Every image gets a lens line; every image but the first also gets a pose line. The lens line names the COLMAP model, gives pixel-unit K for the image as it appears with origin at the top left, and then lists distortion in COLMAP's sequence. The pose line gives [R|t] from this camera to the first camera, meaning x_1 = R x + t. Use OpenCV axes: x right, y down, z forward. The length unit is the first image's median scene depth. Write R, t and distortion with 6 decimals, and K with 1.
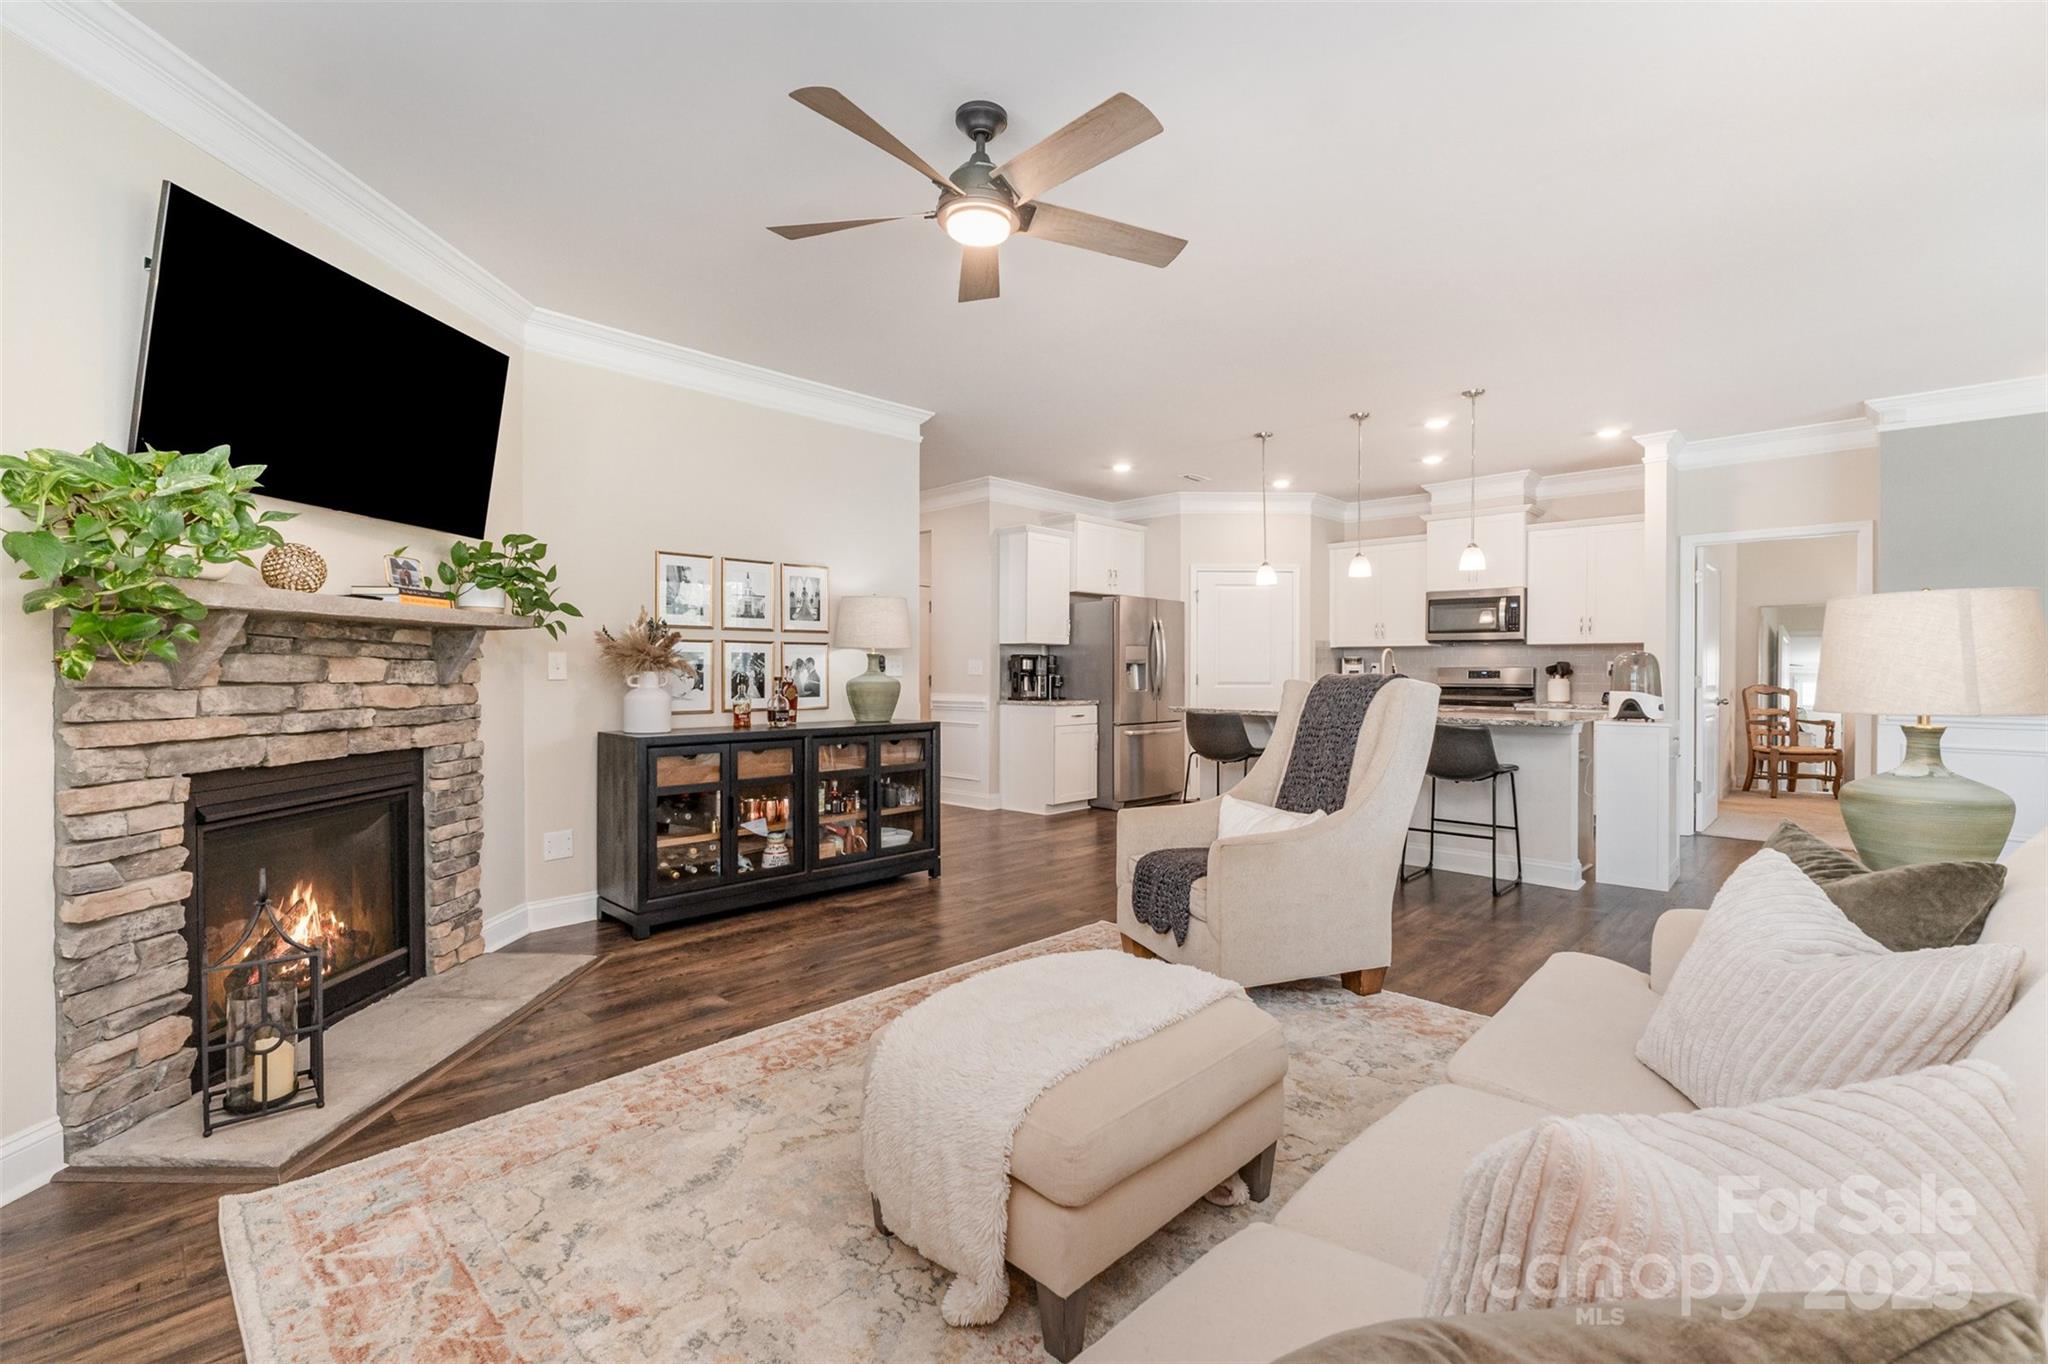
lens RADIAL K [[897.3, 0, 1024.0], [0, 897.3, 682.0], [0, 0, 1]] dist [-0.001851, -0.000116]
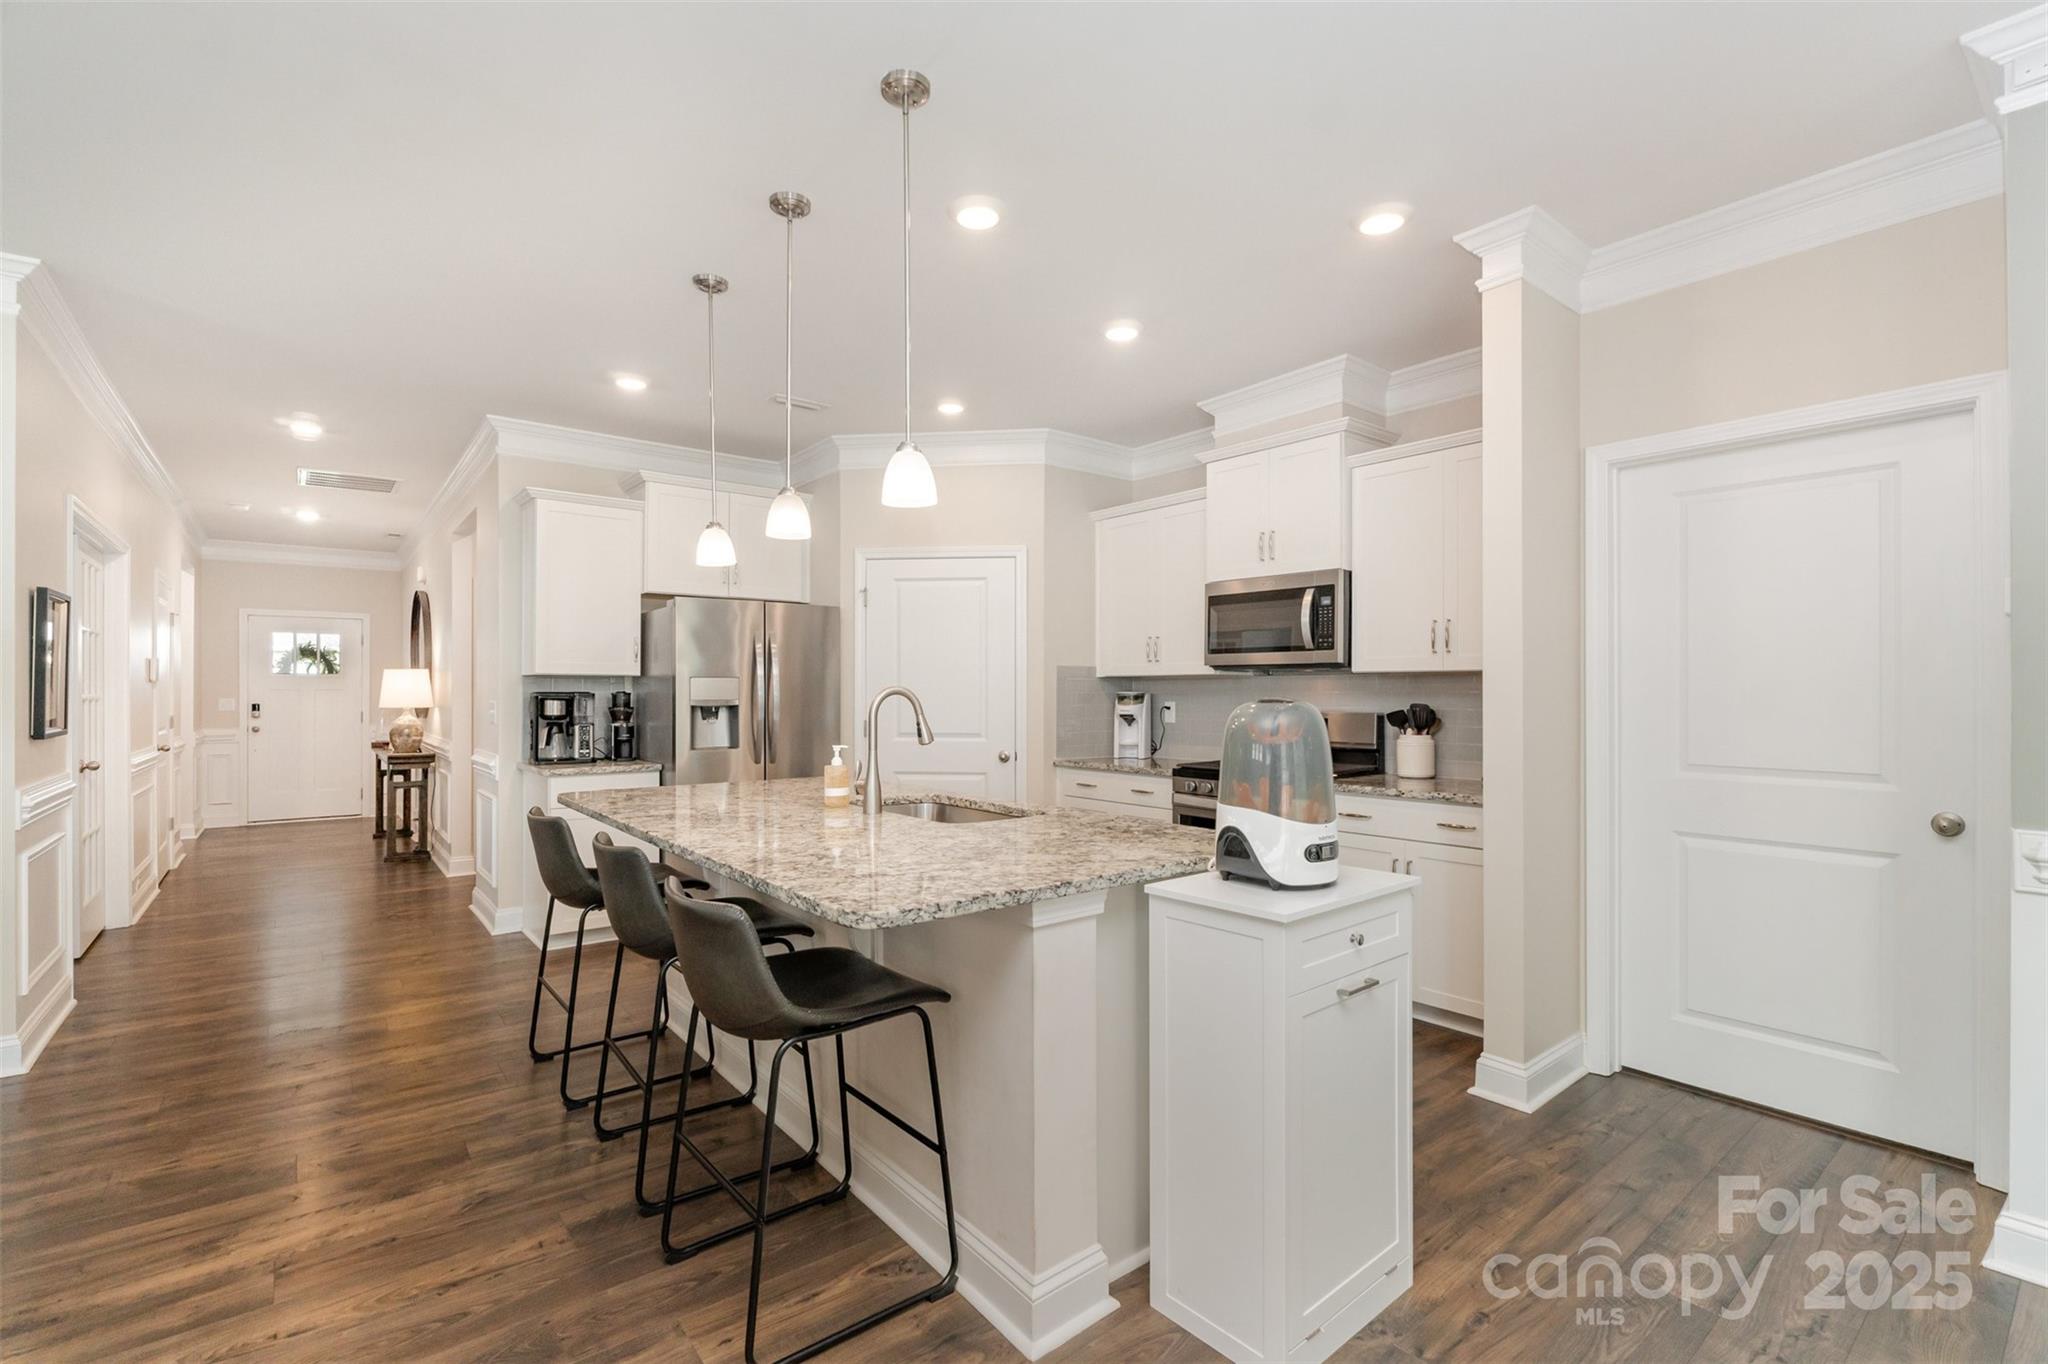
lens RADIAL K [[920.5, 0, 1024.0], [0, 920.5, 682.0], [0, 0, 1]] dist [0.000531, -0.000045]
pose [[0.989322, -0.003883, -0.145693, 0.444732], [0.000352, 0.999706, -0.024254, -0.022380], [0.145744, 0.023944, 0.989033, 0.415813]]
